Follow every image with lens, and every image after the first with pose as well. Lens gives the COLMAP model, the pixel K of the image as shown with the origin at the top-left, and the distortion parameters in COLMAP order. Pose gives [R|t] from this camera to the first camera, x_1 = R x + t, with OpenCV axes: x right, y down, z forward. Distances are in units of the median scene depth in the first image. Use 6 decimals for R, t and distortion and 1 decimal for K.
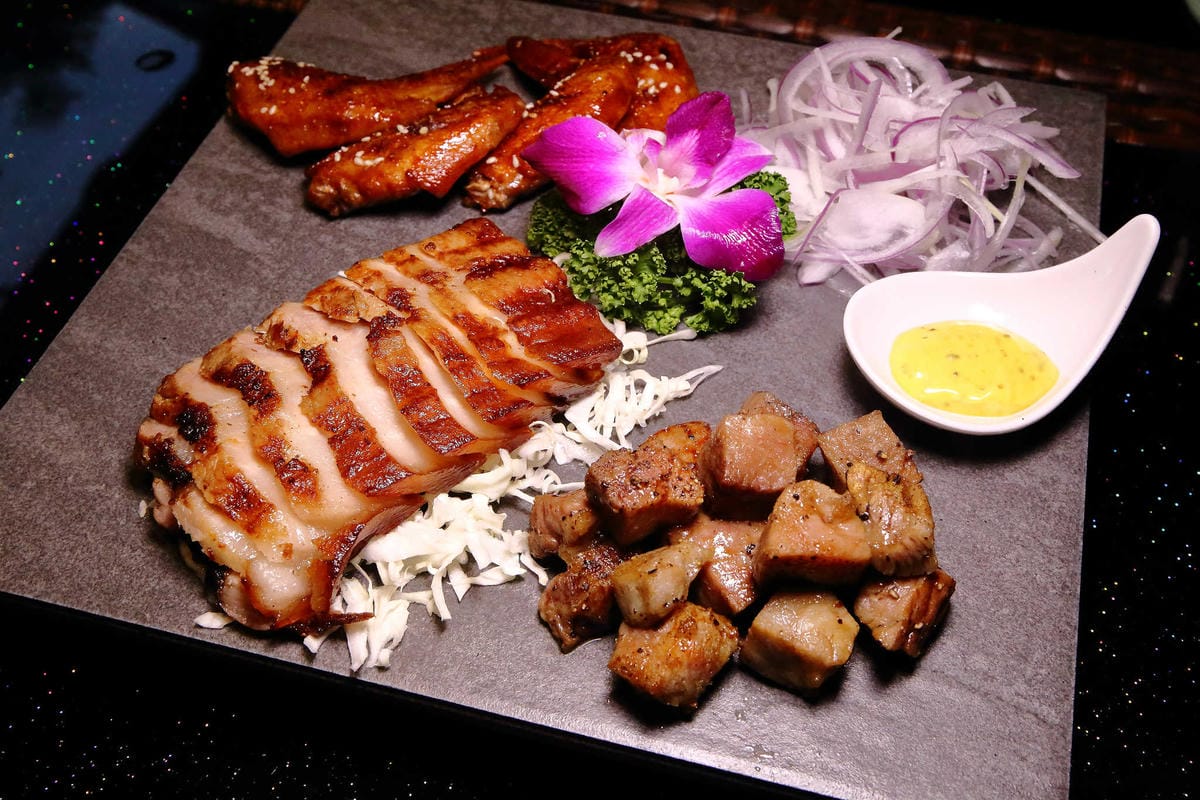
lens RADIAL K [[1544.3, 0, 602.4], [0, 1544.3, 397.9], [0, 0, 1]] dist [0.030075, 0.000000]
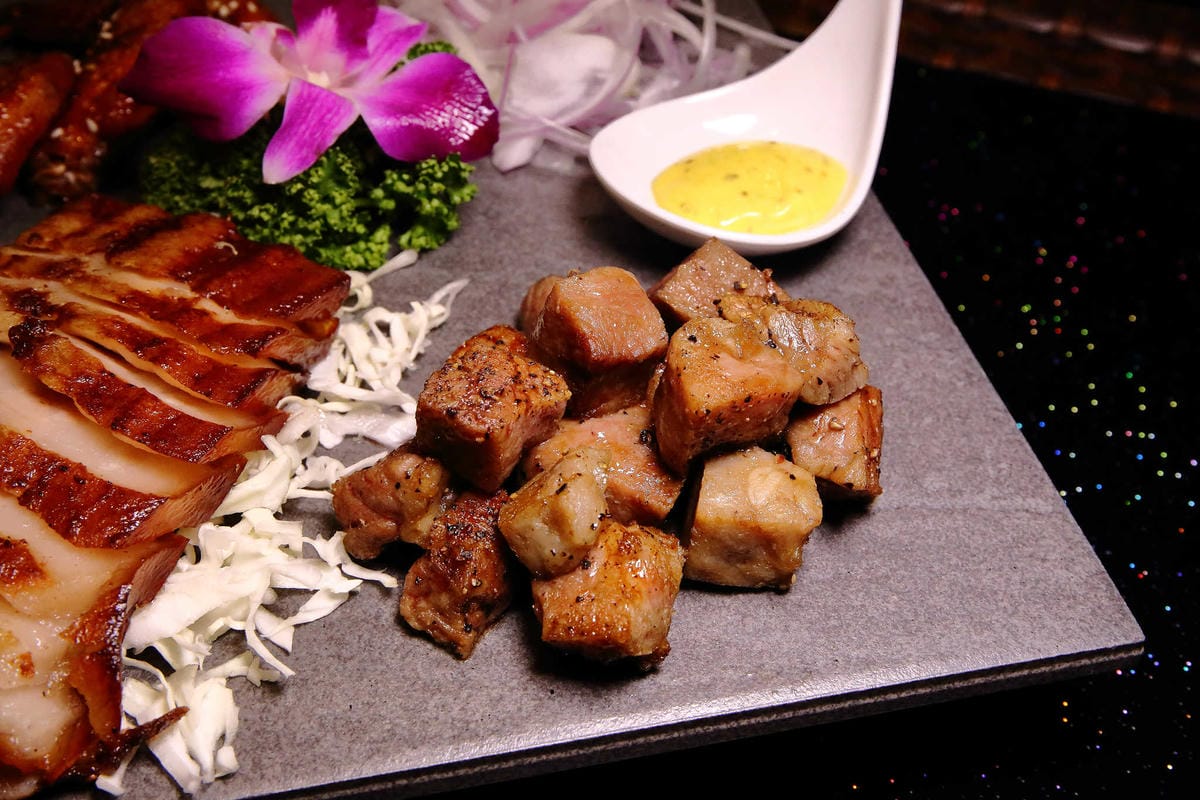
lens RADIAL K [[1601.8, 0, 608.6], [0, 1601.8, 402.5], [0, 0, 1]] dist [0.022285, 0.000000]
pose [[0.880531, -0.307266, 0.360905, -0.179935], [0.337049, 0.941253, -0.020967, 0.083519], [-0.333261, 0.140105, 0.932367, 0.244015]]
